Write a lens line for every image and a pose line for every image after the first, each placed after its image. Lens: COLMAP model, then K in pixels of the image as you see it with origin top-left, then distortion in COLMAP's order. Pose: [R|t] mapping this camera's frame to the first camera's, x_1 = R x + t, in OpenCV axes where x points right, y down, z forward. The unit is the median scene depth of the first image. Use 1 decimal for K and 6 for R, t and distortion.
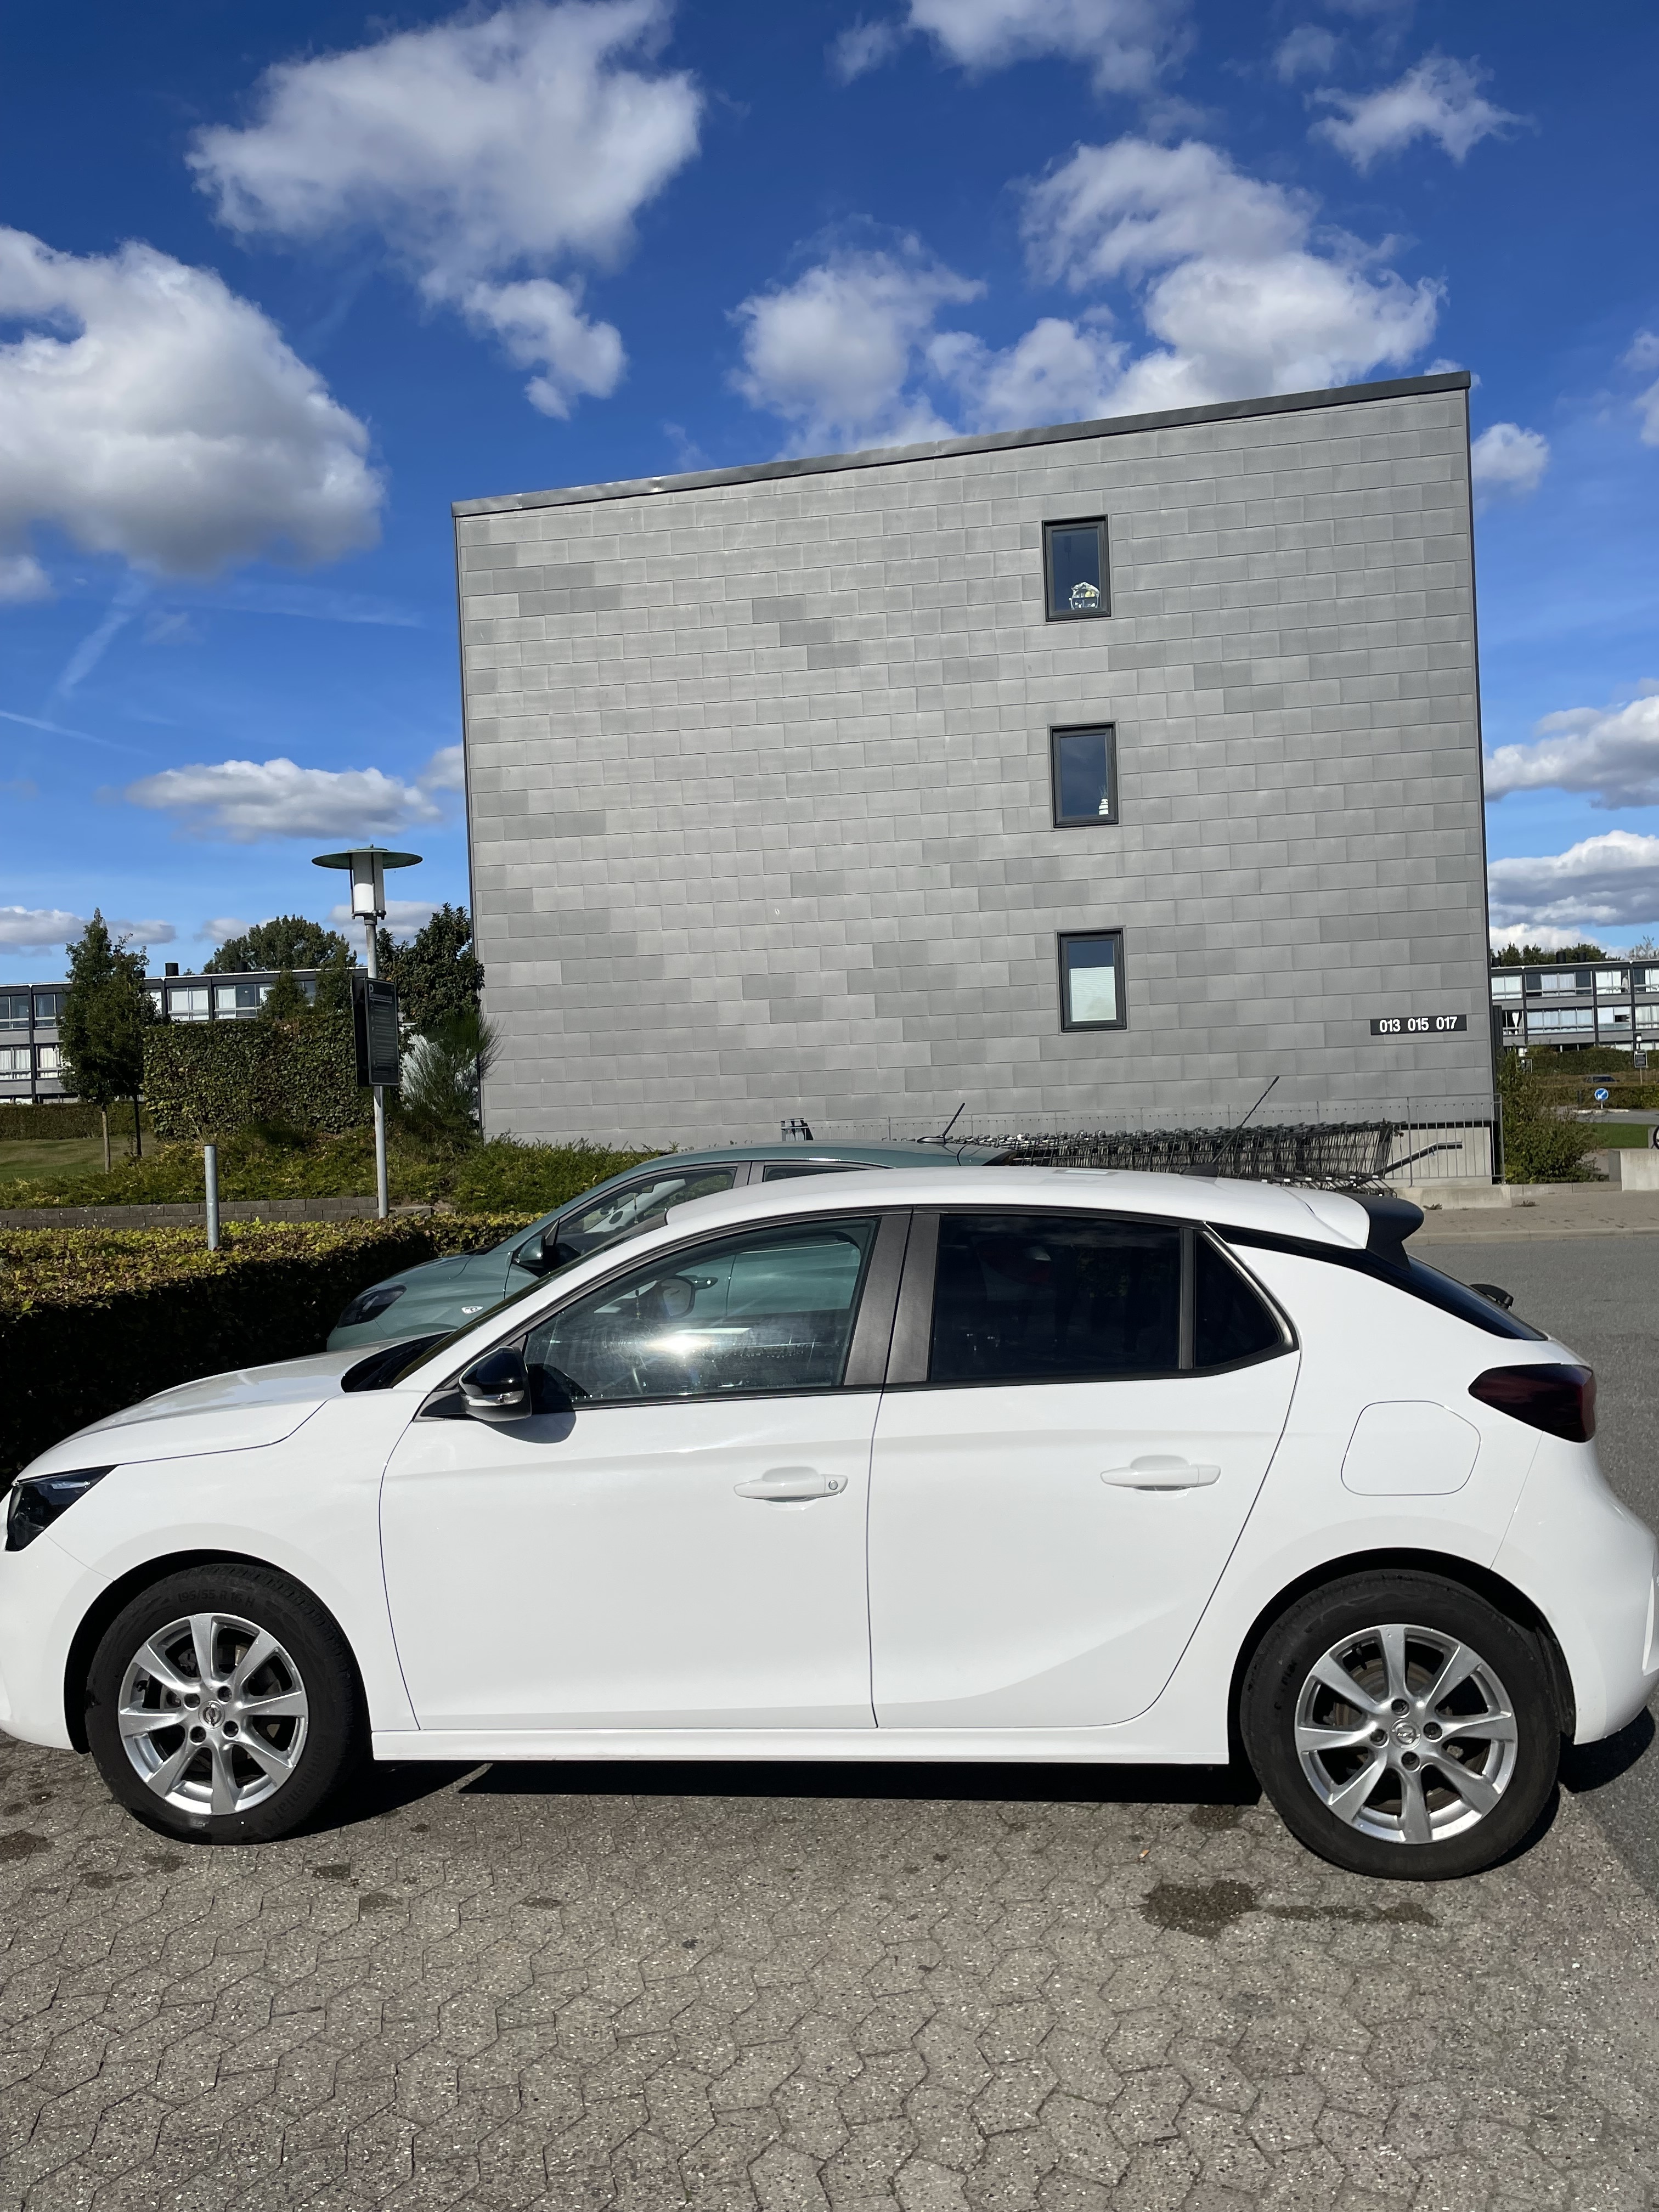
lens RADIAL K [[1694.4, 0, 790.2], [0, 1694.4, 1105.7], [0, 0, 1]] dist [0.102129, -0.146524]
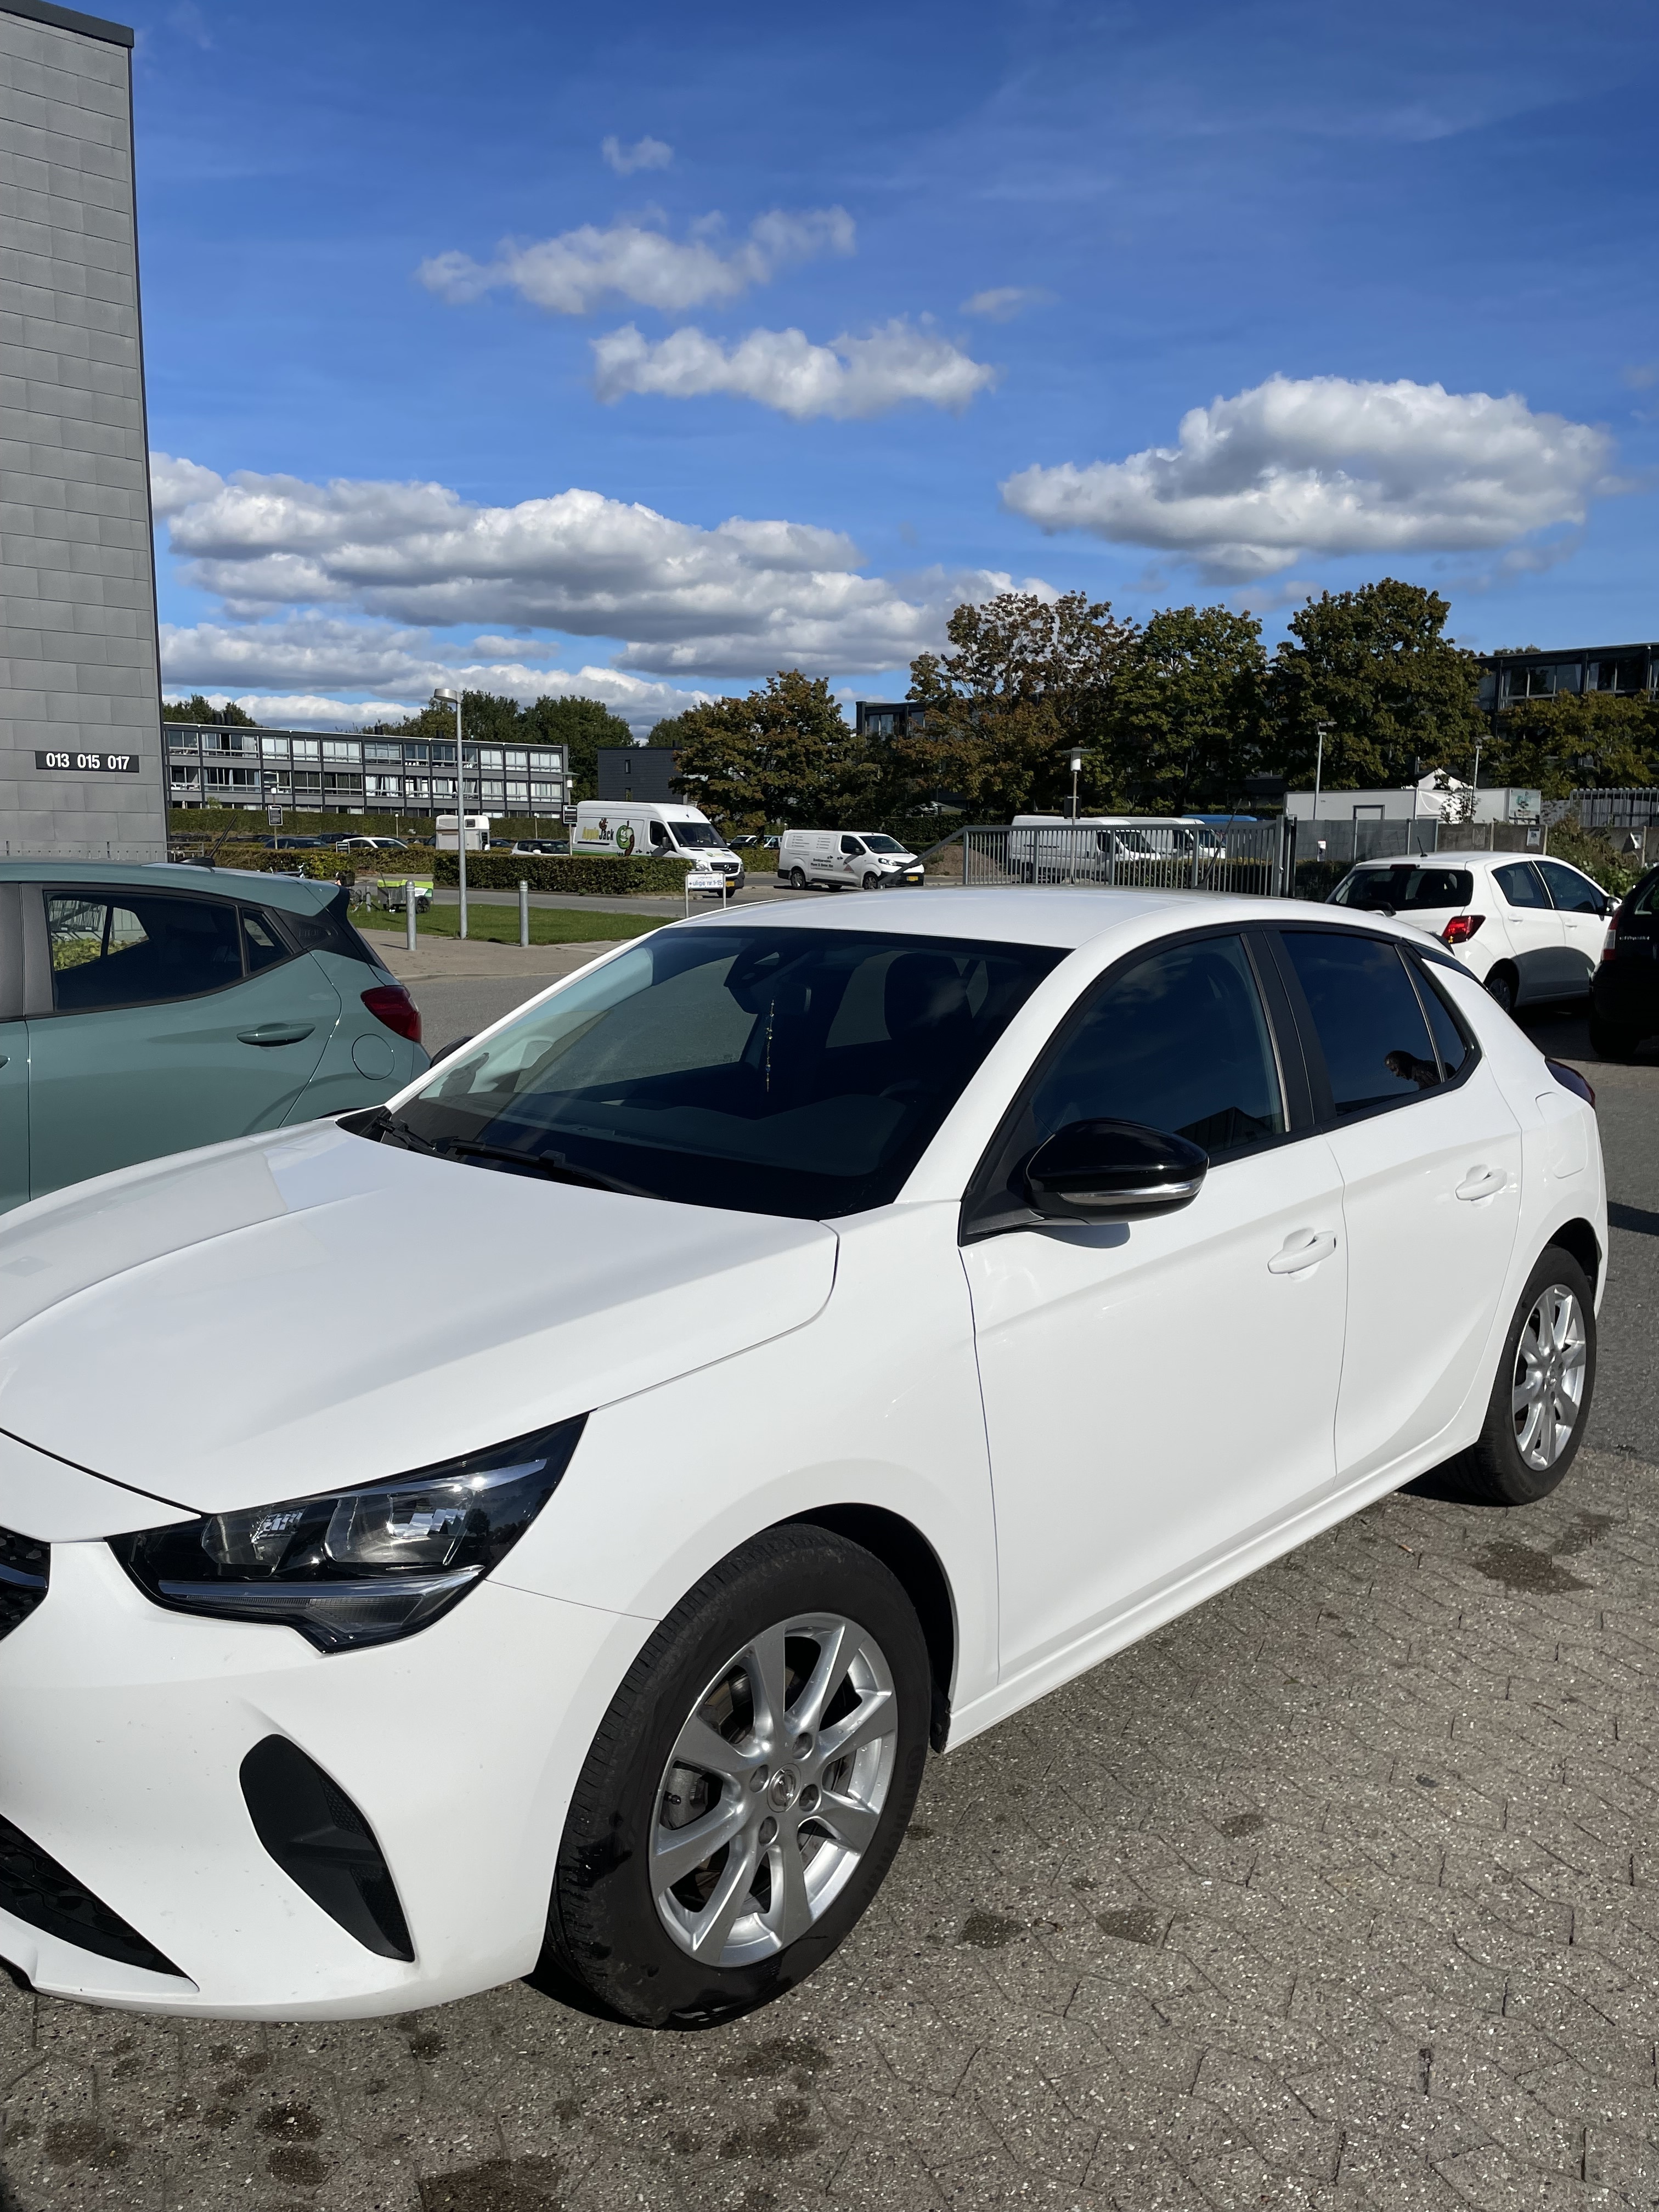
lens RADIAL K [[1694.4, 0, 790.2], [0, 1694.4, 1105.7], [0, 0, 1]] dist [0.102129, -0.146524]
pose [[0.594756, -0.076732, 0.800236, -0.802524], [-0.034199, 0.992118, 0.120549, 0.057639], [-0.803179, -0.099065, 0.587444, 0.701791]]
